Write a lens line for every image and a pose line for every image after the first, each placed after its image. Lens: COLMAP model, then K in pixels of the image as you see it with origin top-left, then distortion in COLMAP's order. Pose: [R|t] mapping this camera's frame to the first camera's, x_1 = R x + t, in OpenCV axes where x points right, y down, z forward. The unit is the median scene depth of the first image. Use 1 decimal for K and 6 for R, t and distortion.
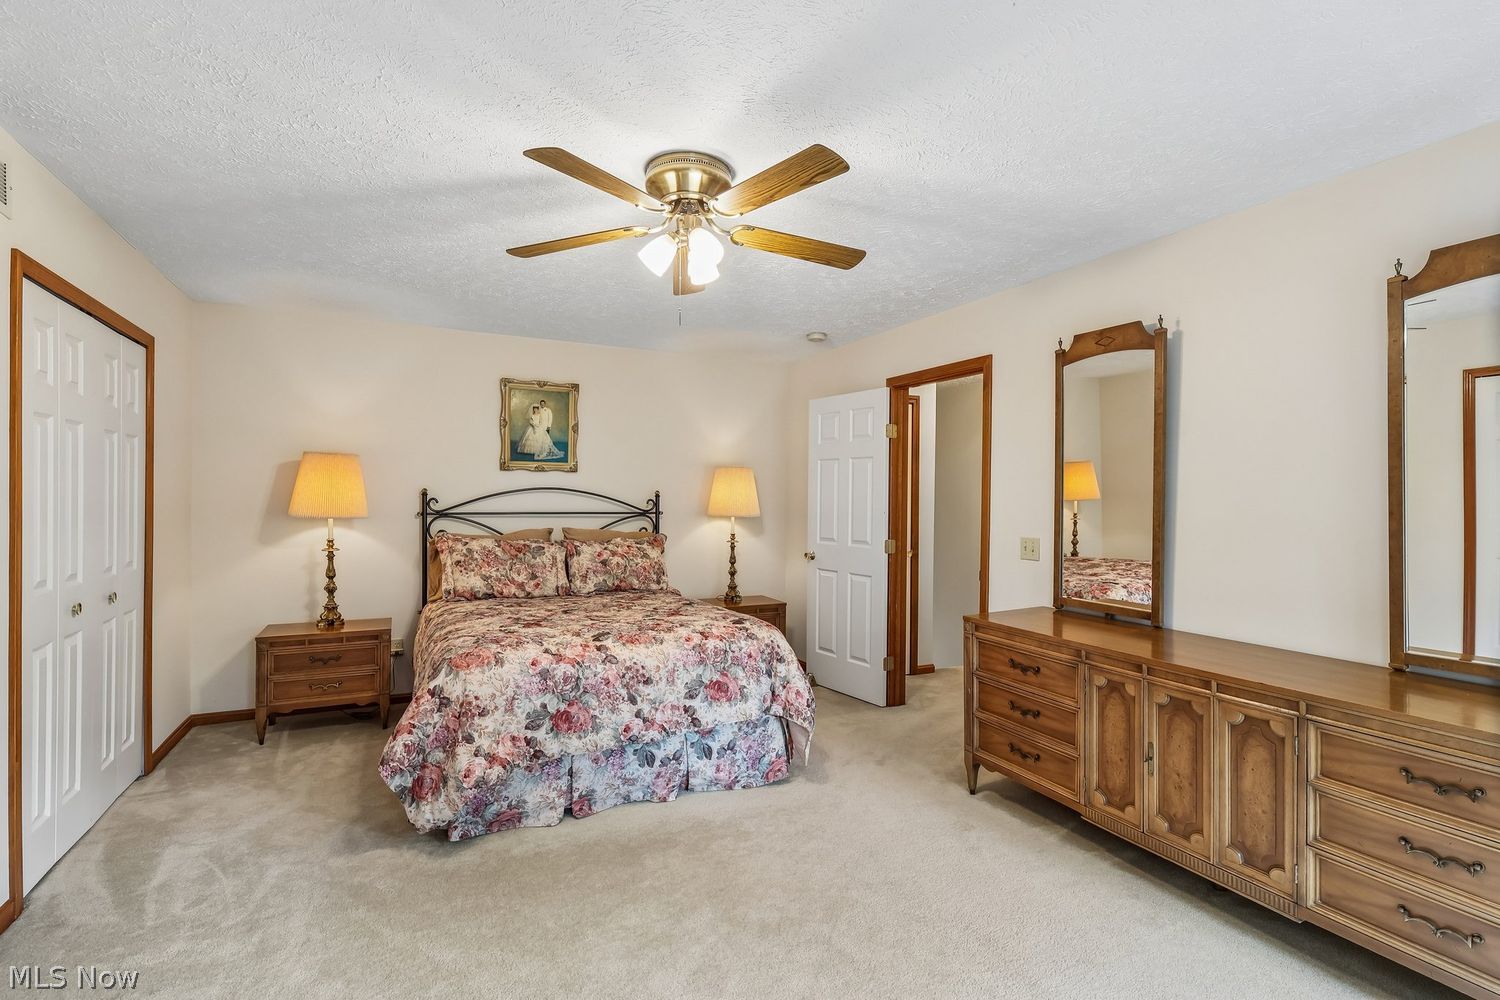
lens RADIAL K [[691.6, 0, 741.6], [0, 691.6, 501.7], [0, 0, 1]] dist [0.000619, -0.000280]
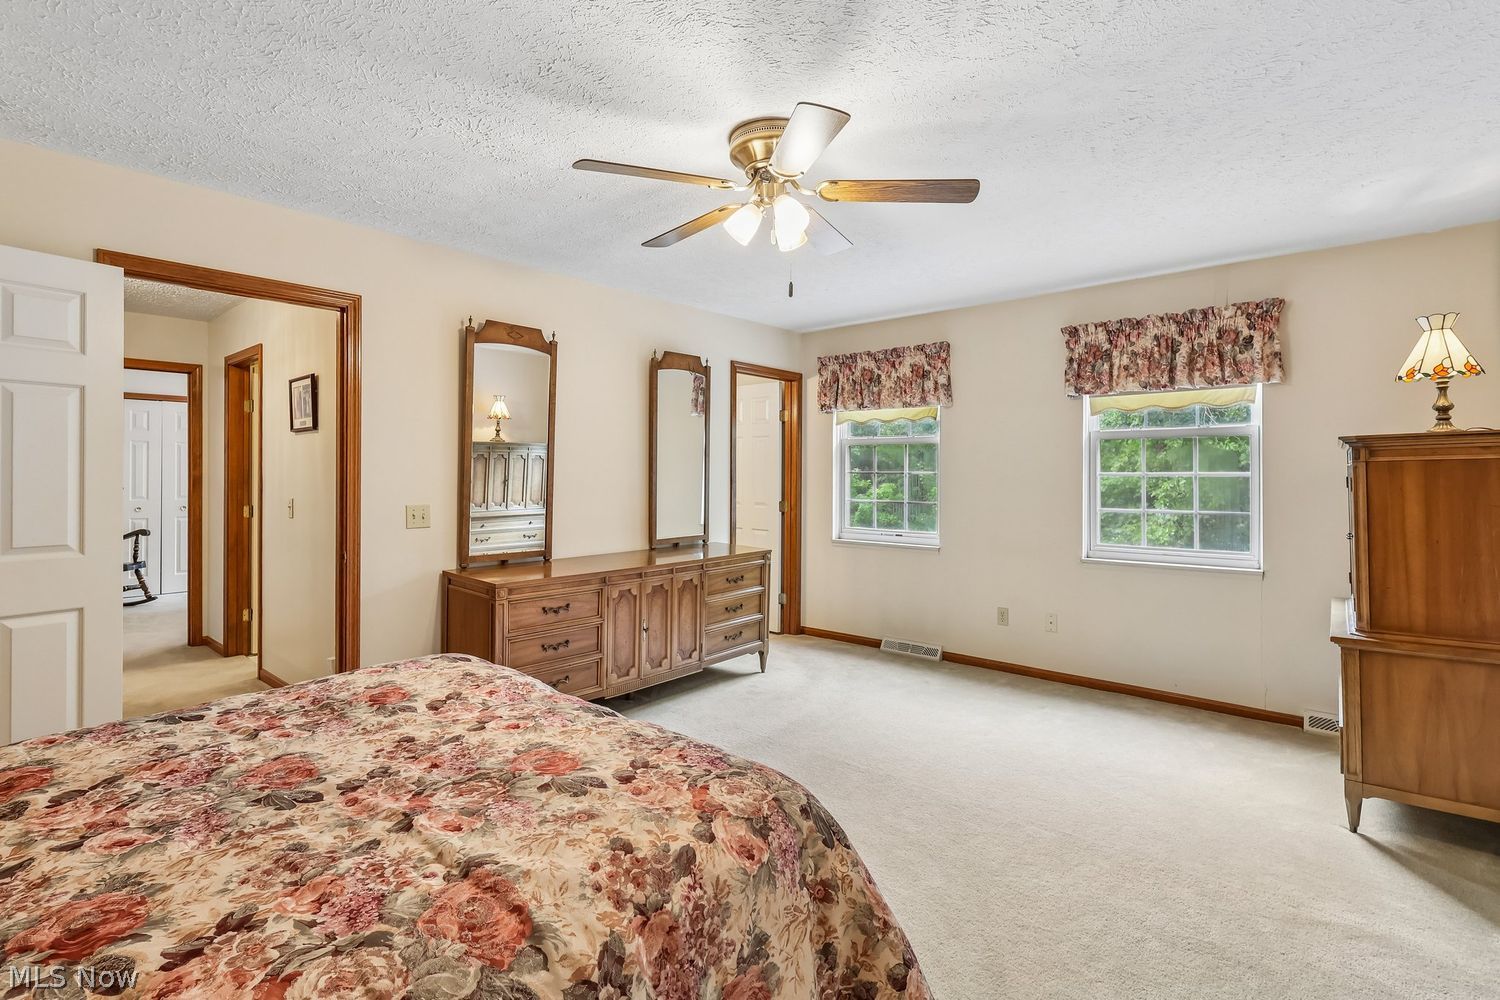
lens RADIAL K [[697.5, 0, 749.3], [0, 697.5, 478.1], [0, 0, 1]] dist [-0.001212, -0.000081]
pose [[-0.396873, -0.026876, 0.917480, -0.830793], [-0.010356, 0.999639, 0.024803, -0.018284], [-0.917815, 0.000343, -0.397008, 1.203994]]
